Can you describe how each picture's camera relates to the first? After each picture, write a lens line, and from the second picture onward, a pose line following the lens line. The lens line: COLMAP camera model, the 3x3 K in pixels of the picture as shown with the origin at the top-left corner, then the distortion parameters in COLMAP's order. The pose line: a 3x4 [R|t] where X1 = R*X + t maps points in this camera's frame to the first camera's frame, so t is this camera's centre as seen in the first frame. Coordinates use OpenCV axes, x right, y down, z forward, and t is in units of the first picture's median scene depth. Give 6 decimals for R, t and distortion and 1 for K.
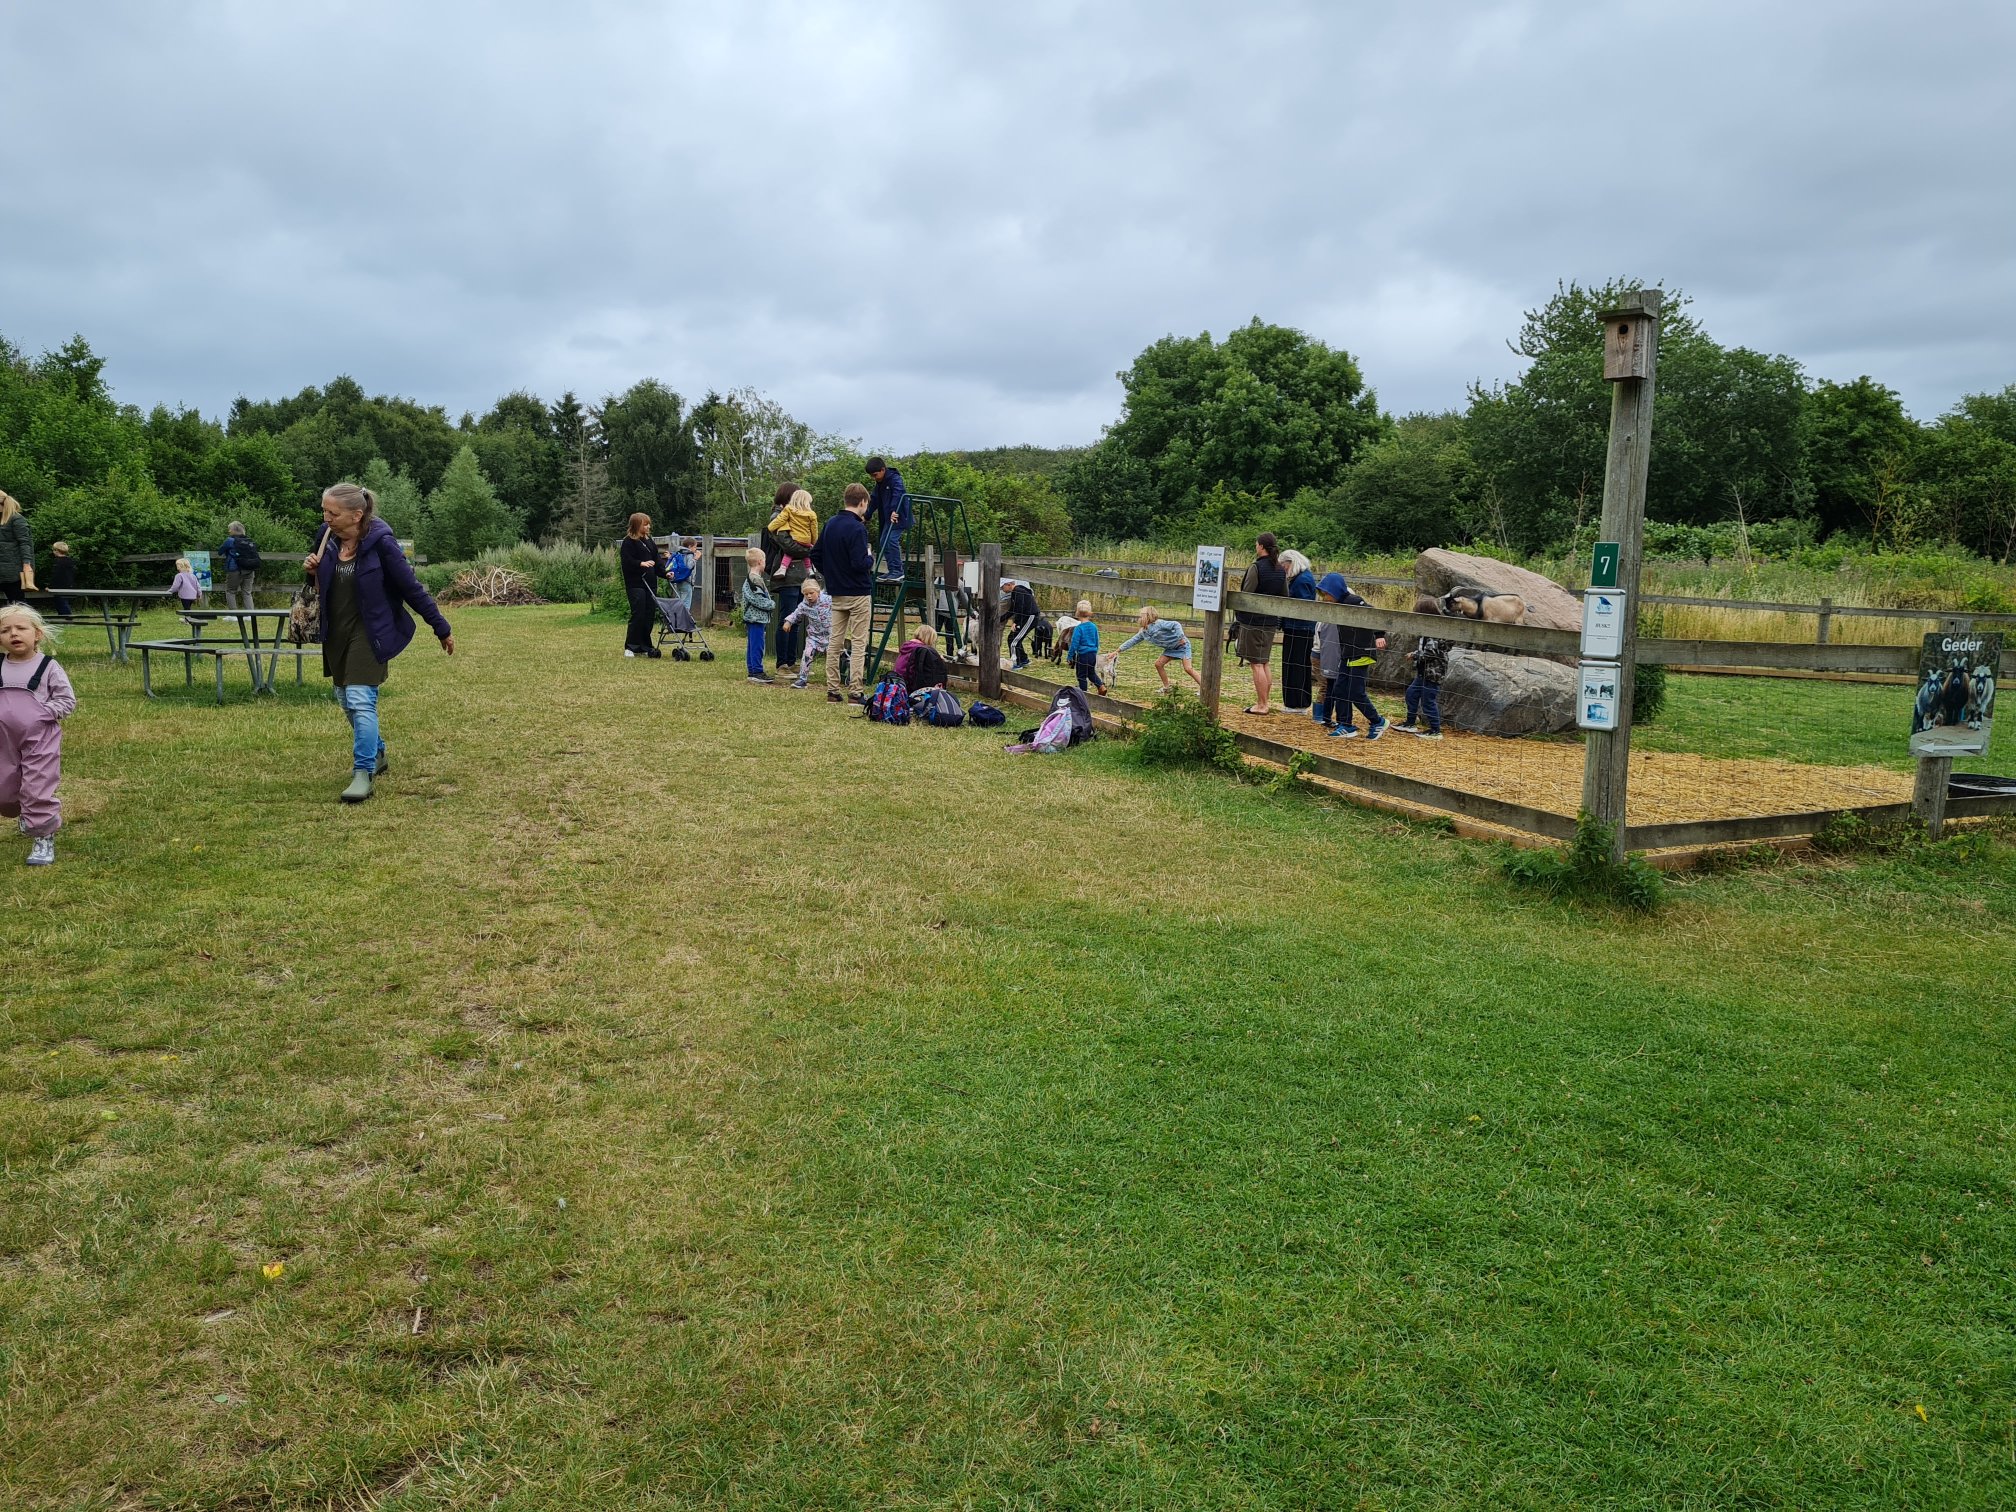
lens RADIAL K [[1615.8, 0, 1008.0], [0, 1615.8, 756.0], [0, 0, 1]] dist [0.006554, 0.002031]
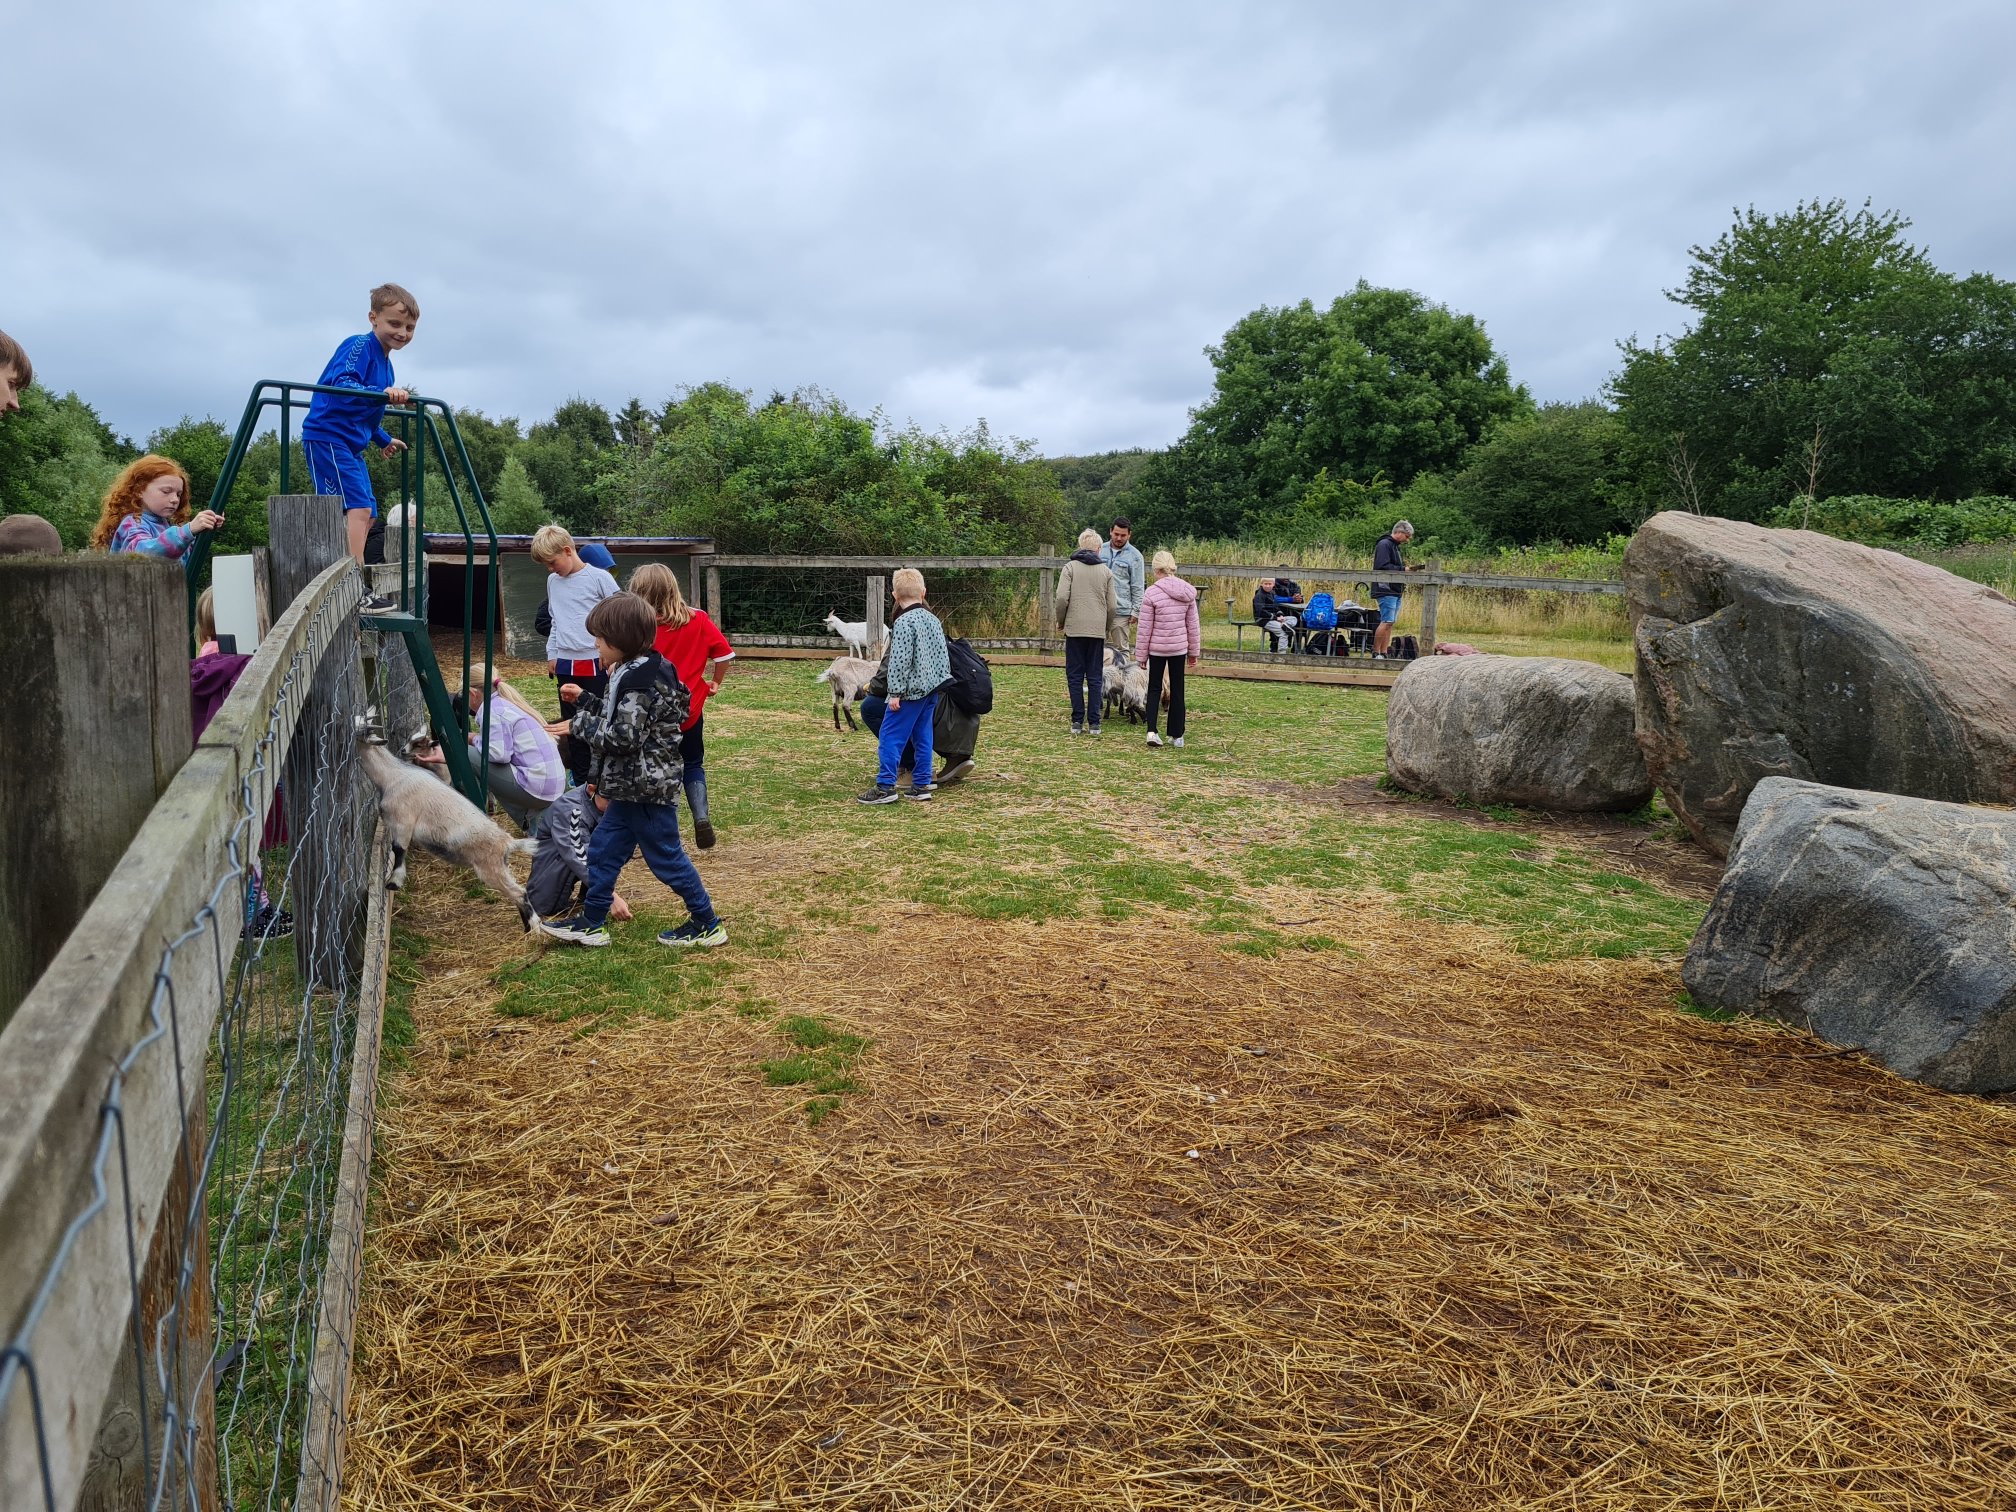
lens RADIAL K [[1532.9, 0, 1008.0], [0, 1532.9, 756.0], [0, 0, 1]] dist [-0.011937, -0.003703]
pose [[0.995816, -0.008378, -0.090994, 0.035939], [0.008492, 0.999964, 0.000874, -0.018779], [0.090984, -0.001643, 0.995851, 0.168145]]
